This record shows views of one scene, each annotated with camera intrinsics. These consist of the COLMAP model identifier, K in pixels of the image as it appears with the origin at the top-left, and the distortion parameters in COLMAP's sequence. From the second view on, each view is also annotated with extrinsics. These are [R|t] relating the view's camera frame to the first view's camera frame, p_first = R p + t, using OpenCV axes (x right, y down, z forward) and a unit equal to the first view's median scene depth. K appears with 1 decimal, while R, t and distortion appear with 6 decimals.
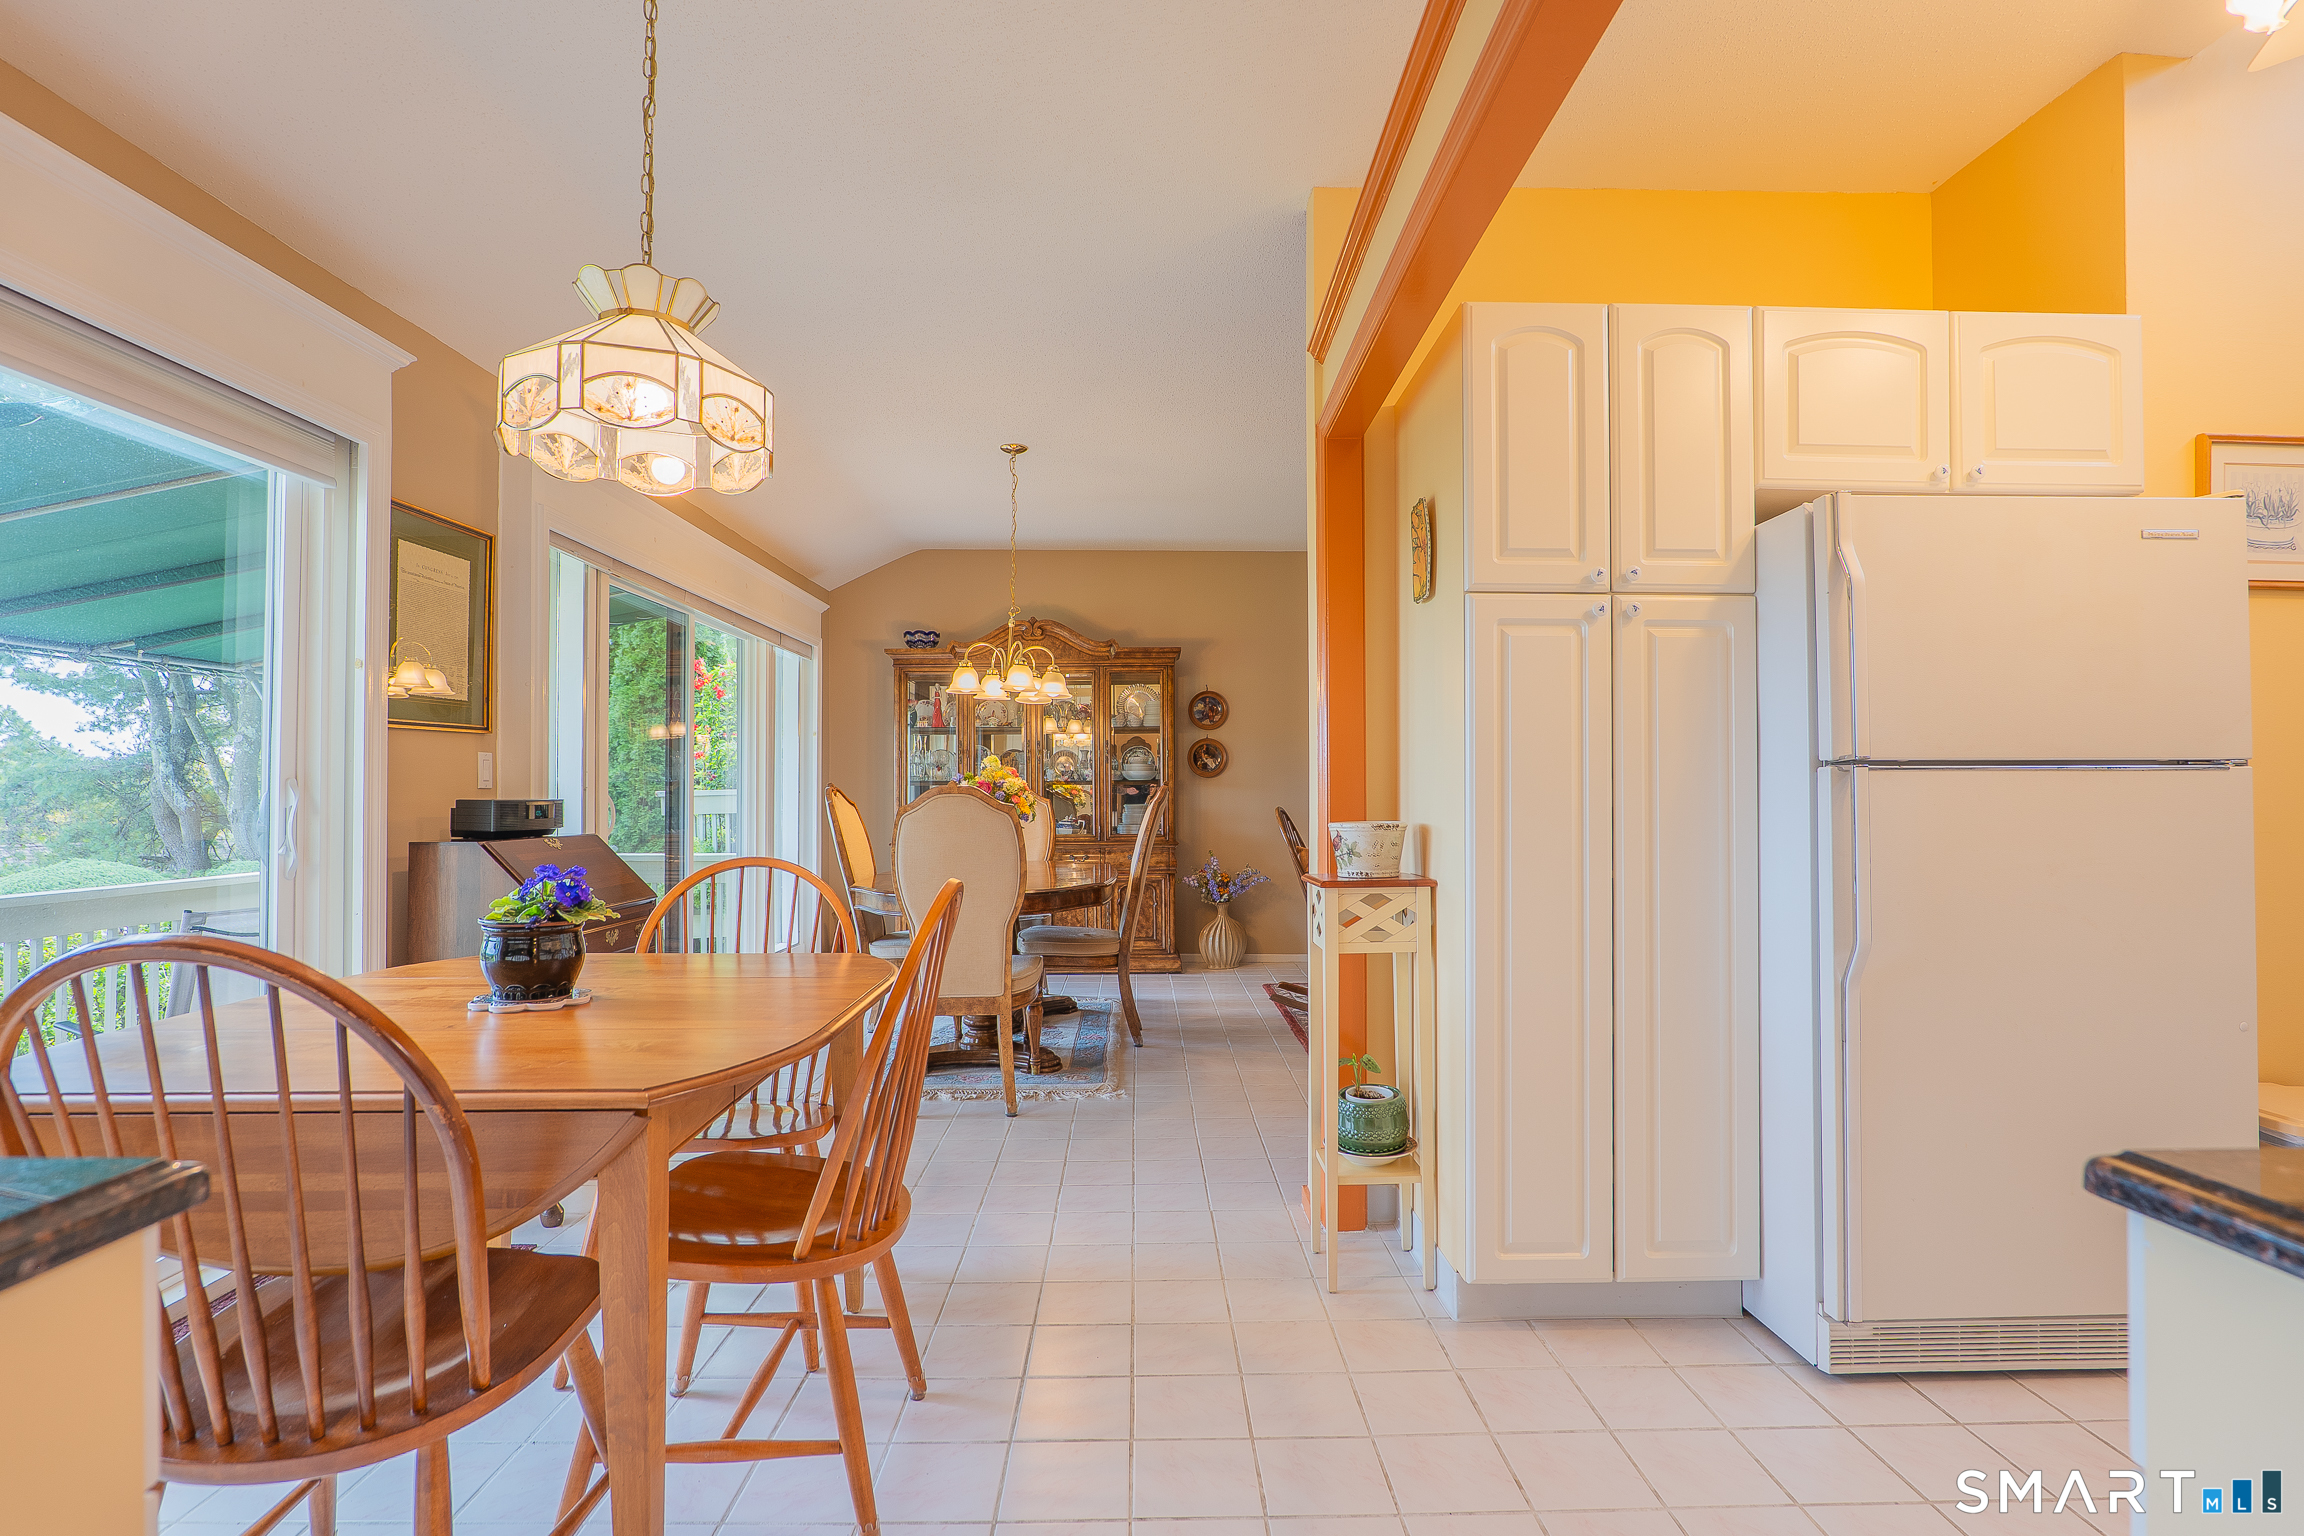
lens RADIAL K [[1100.7, 0, 1164.4], [0, 1100.7, 771.4], [0, 0, 1]] dist [-0.023439, 0.007888]
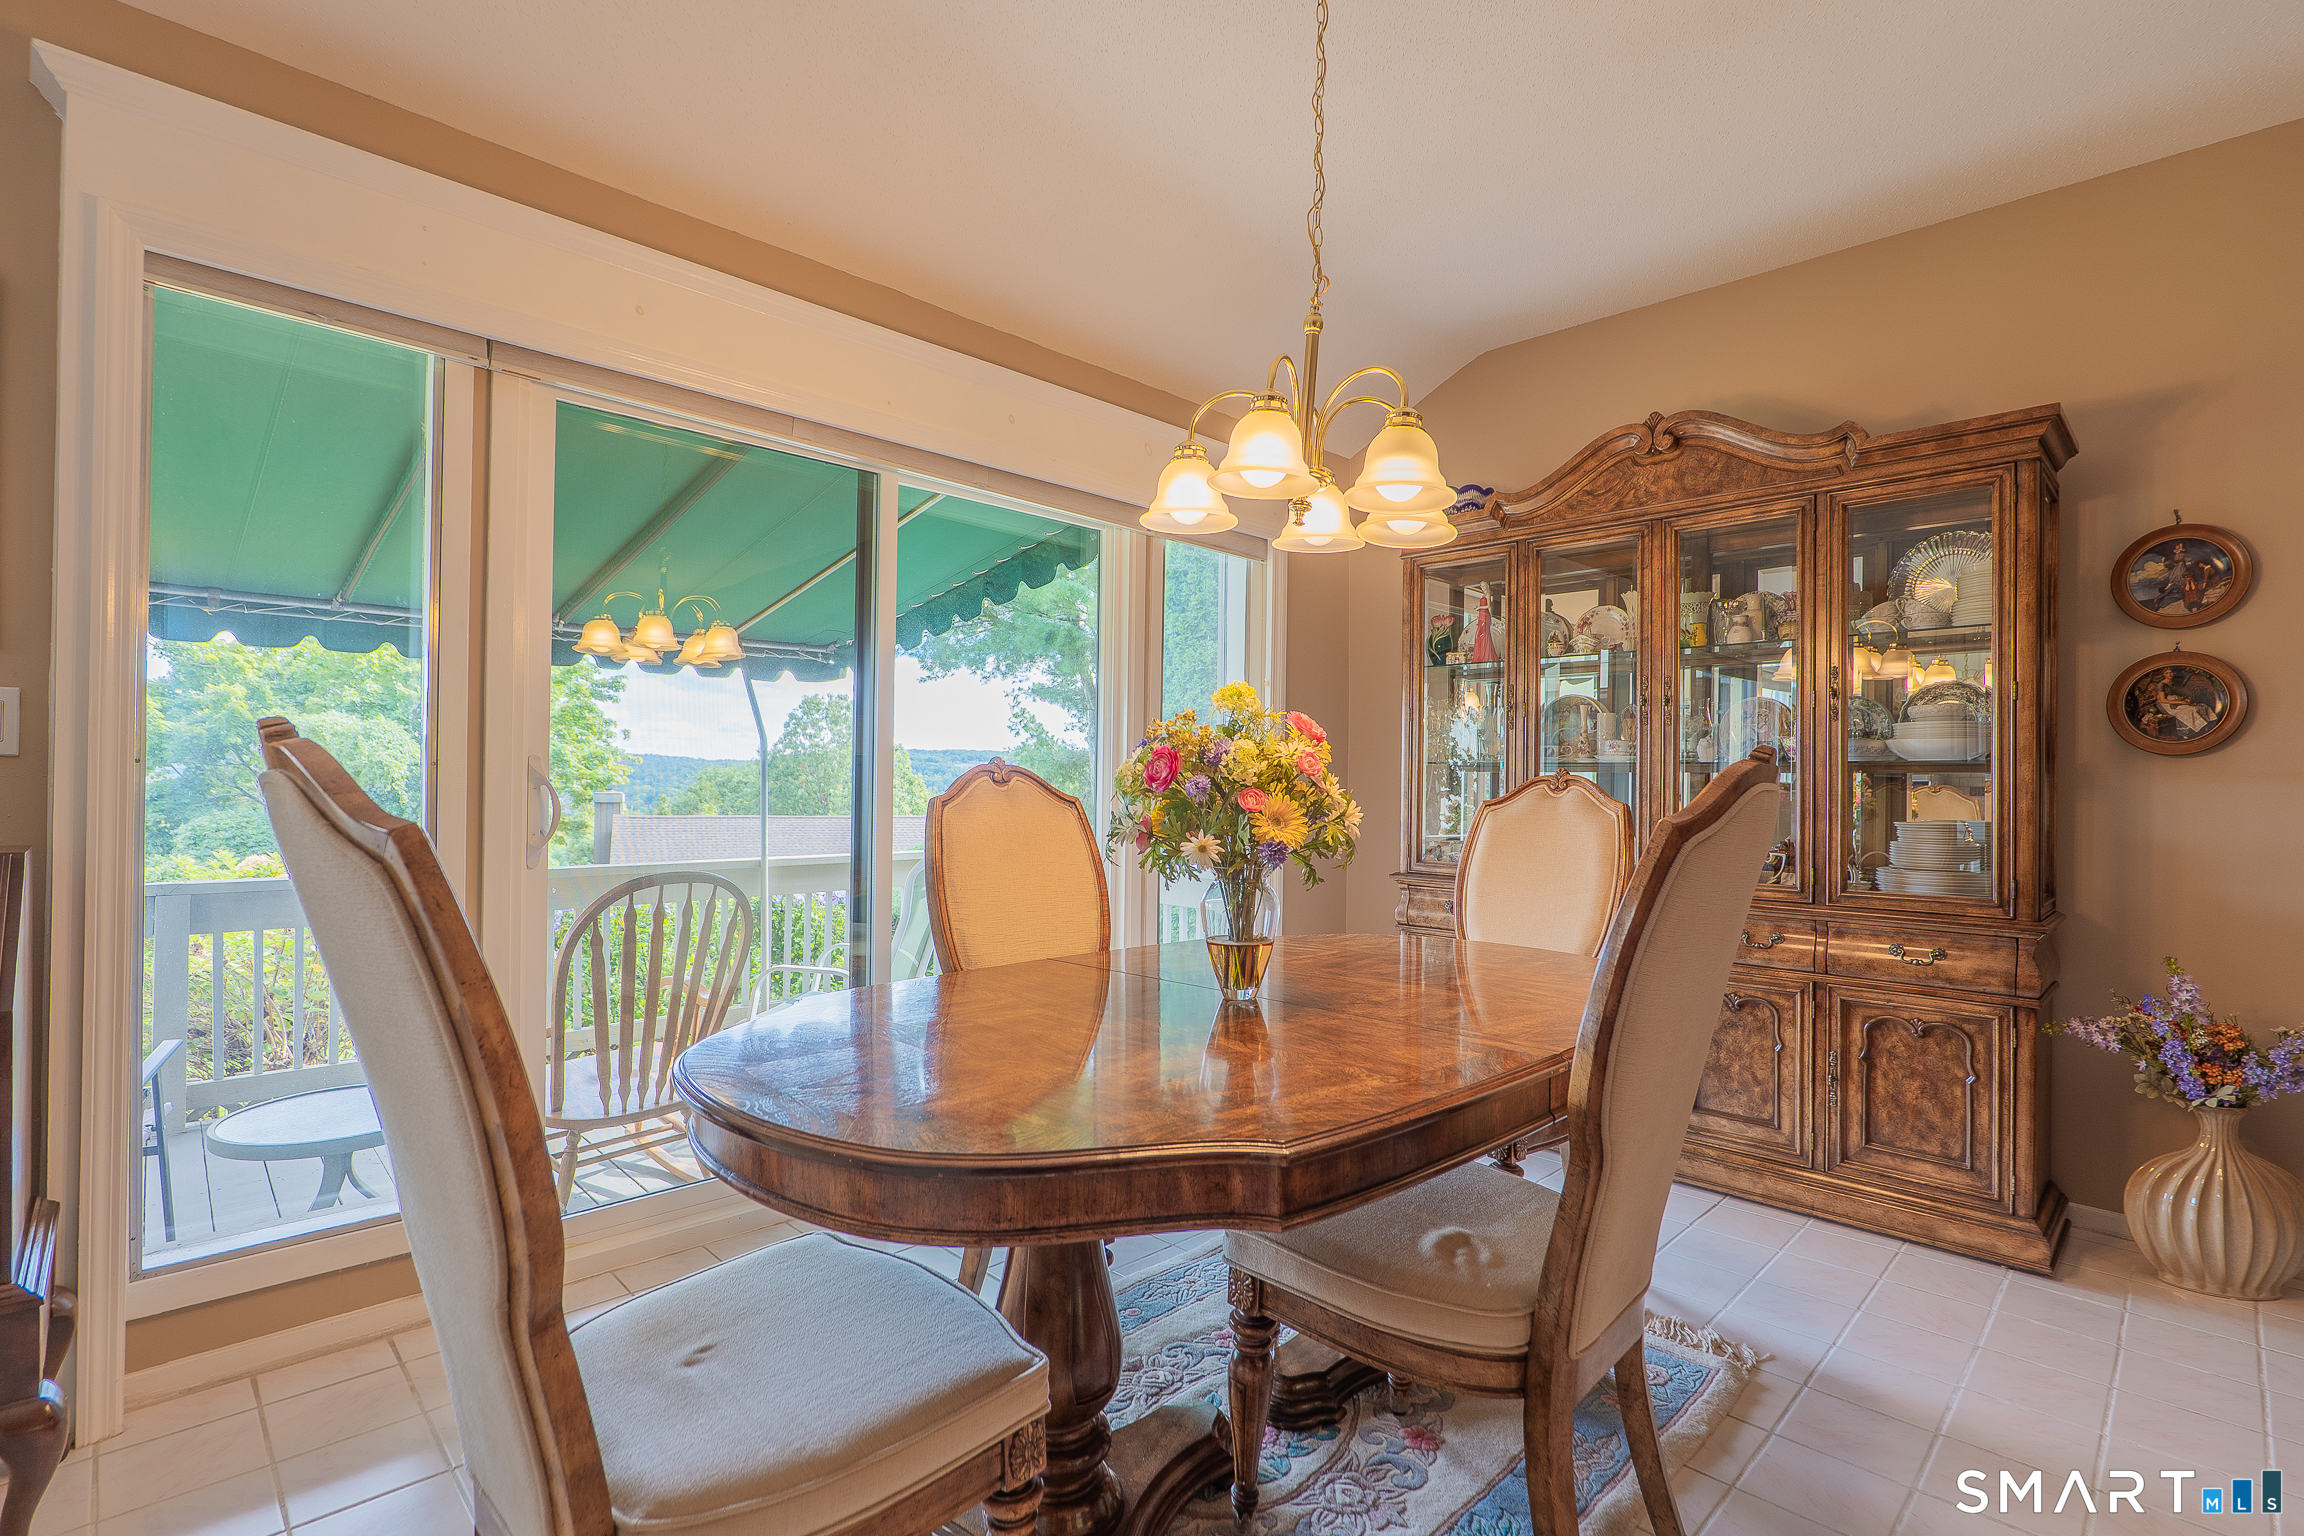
lens RADIAL K [[1066.7, 0, 1138.0], [0, 1066.7, 773.8], [0, 0, 1]] dist [-0.022229, 0.000653]
pose [[0.681082, 0.007601, -0.732168, 0.115005], [-0.001878, 0.999961, 0.008634, 0.018242], [0.732205, -0.004505, 0.681069, 0.981913]]
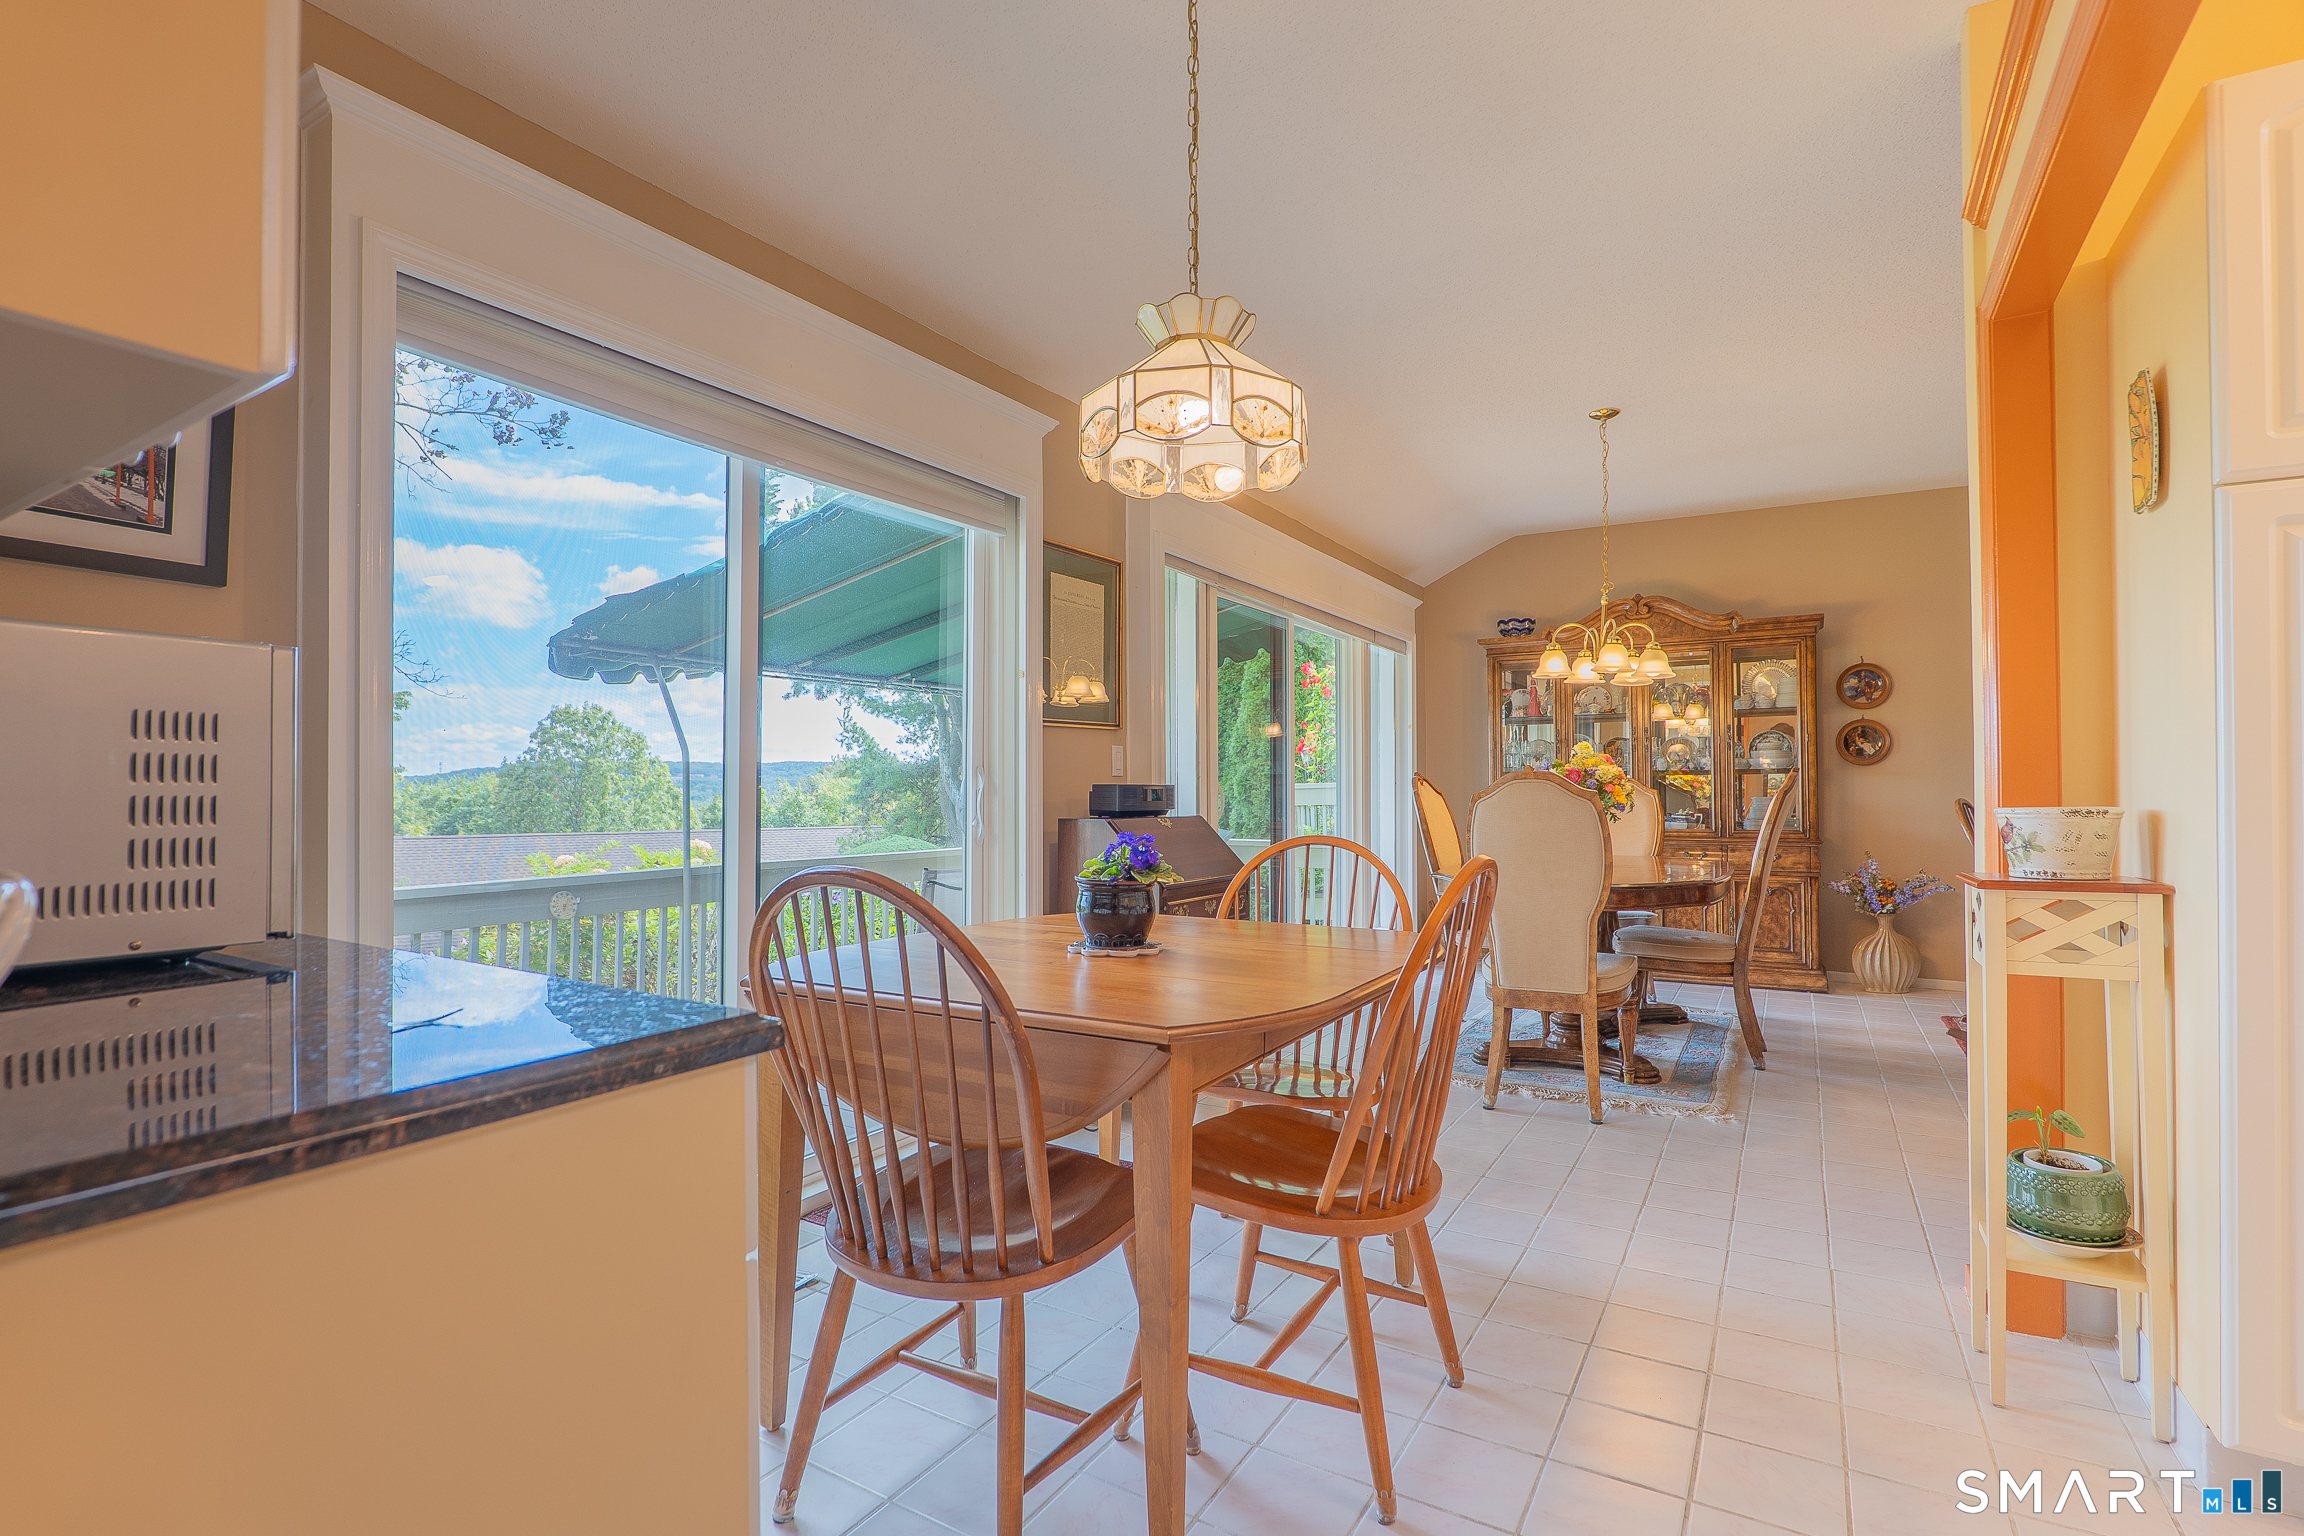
lens RADIAL K [[1083.6, 0, 1149.7], [0, 1083.6, 772.4], [0, 0, 1]] dist [-0.028695, 0.008930]
pose [[0.843900, -0.008342, -0.536436, 0.034978], [0.009929, 0.999951, 0.000070, 0.010935], [0.536409, -0.005386, 0.843941, 0.022635]]
